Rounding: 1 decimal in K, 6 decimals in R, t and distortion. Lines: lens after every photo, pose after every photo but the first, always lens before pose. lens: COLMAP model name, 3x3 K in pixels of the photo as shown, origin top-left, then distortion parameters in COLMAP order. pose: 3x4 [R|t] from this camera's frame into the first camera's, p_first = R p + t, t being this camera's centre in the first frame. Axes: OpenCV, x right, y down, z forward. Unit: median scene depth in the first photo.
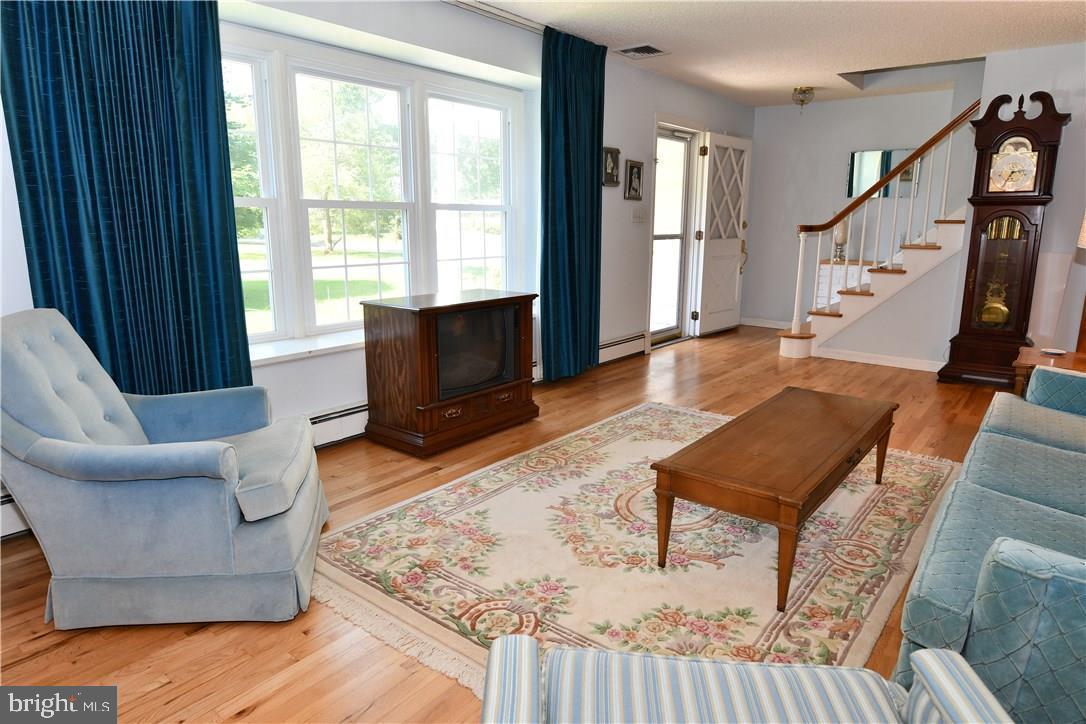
lens RADIAL K [[660.1, 0, 544.6], [0, 660.1, 361.5], [0, 0, 1]] dist [-0.013177, -0.004102]
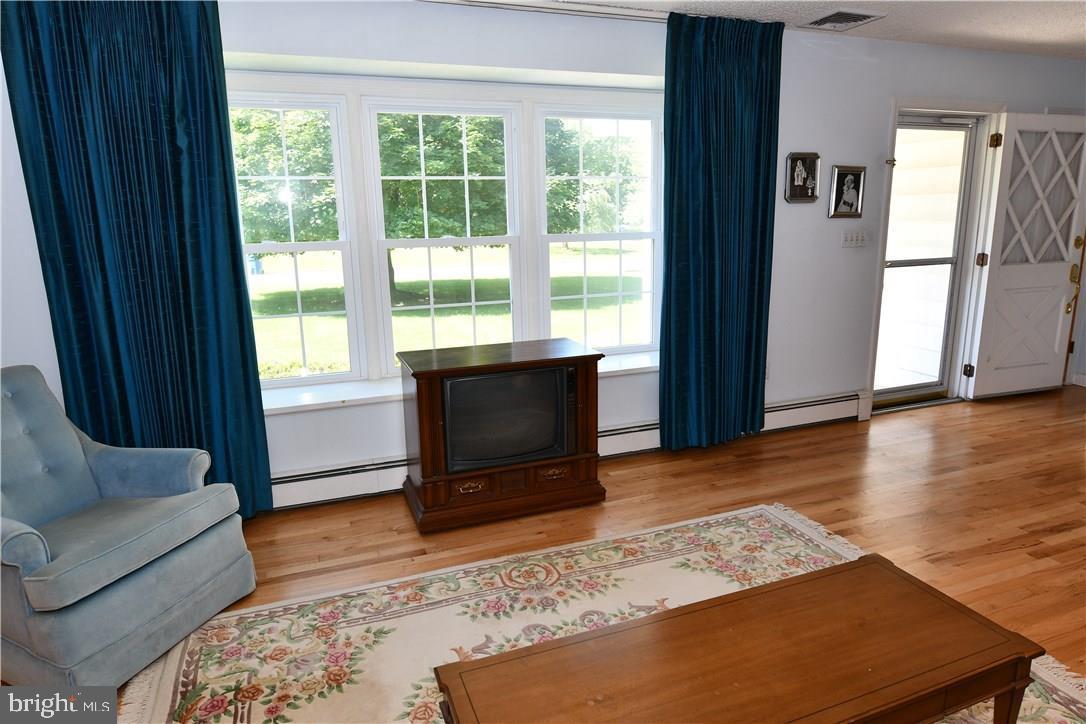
lens RADIAL K [[660.1, 0, 542.3], [0, 660.1, 360.7], [0, 0, 1]] dist [-0.013177, -0.004102]
pose [[0.858258, 0.088222, -0.505579, 0.246334], [-0.083427, 0.995994, 0.032174, -0.083477], [0.506392, 0.014566, 0.862180, 0.194857]]
